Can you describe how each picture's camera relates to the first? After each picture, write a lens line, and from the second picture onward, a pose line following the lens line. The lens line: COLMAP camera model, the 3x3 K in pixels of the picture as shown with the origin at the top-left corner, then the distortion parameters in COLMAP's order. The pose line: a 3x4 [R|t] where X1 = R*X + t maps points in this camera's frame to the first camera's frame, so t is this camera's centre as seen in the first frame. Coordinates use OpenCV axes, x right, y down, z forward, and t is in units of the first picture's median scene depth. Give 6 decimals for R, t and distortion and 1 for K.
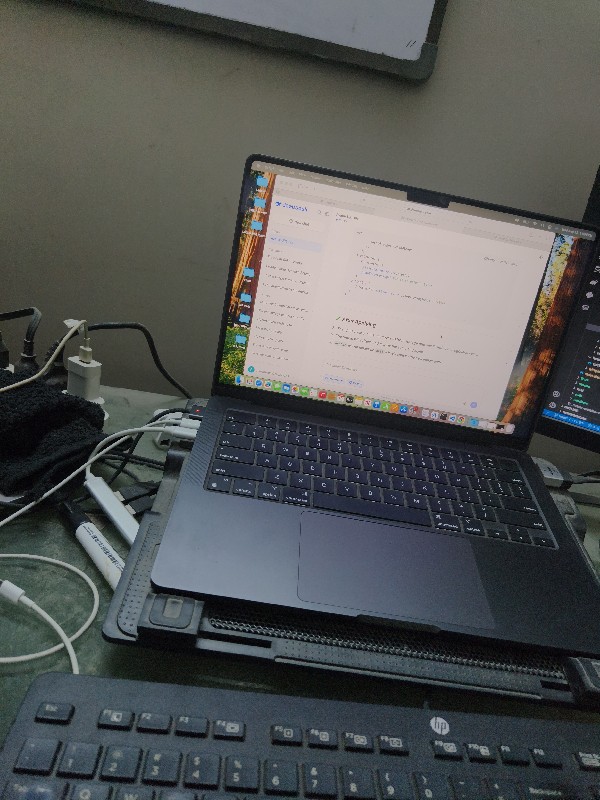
lens RADIAL K [[563.7, 0, 296.9], [0, 563.7, 398.3], [0, 0, 1]] dist [0.002139, -0.007750]
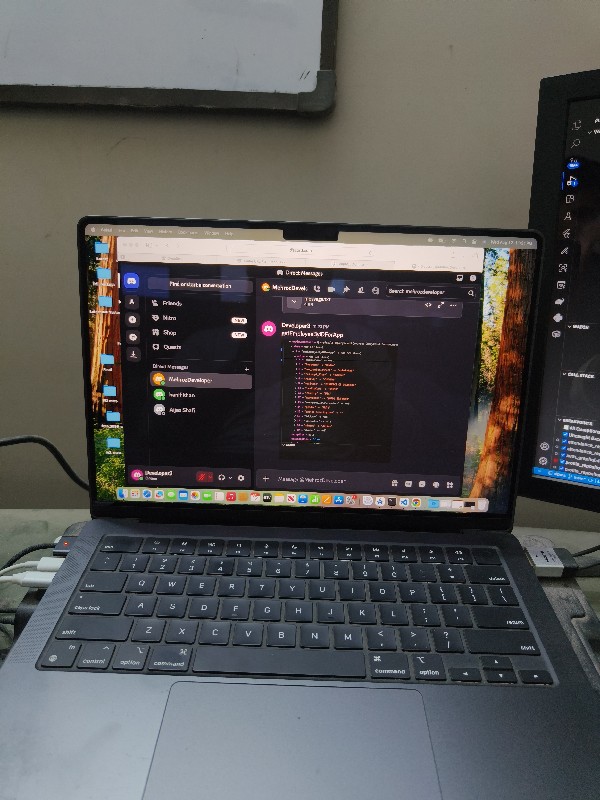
lens RADIAL K [[563.7, 0, 303.6], [0, 563.7, 400.7], [0, 0, 1]] dist [0.002139, -0.007750]
pose [[0.986894, -0.152792, -0.051911, 0.217397], [0.145780, 0.982107, -0.119223, -0.030728], [0.069198, 0.110093, 0.991510, 0.233734]]
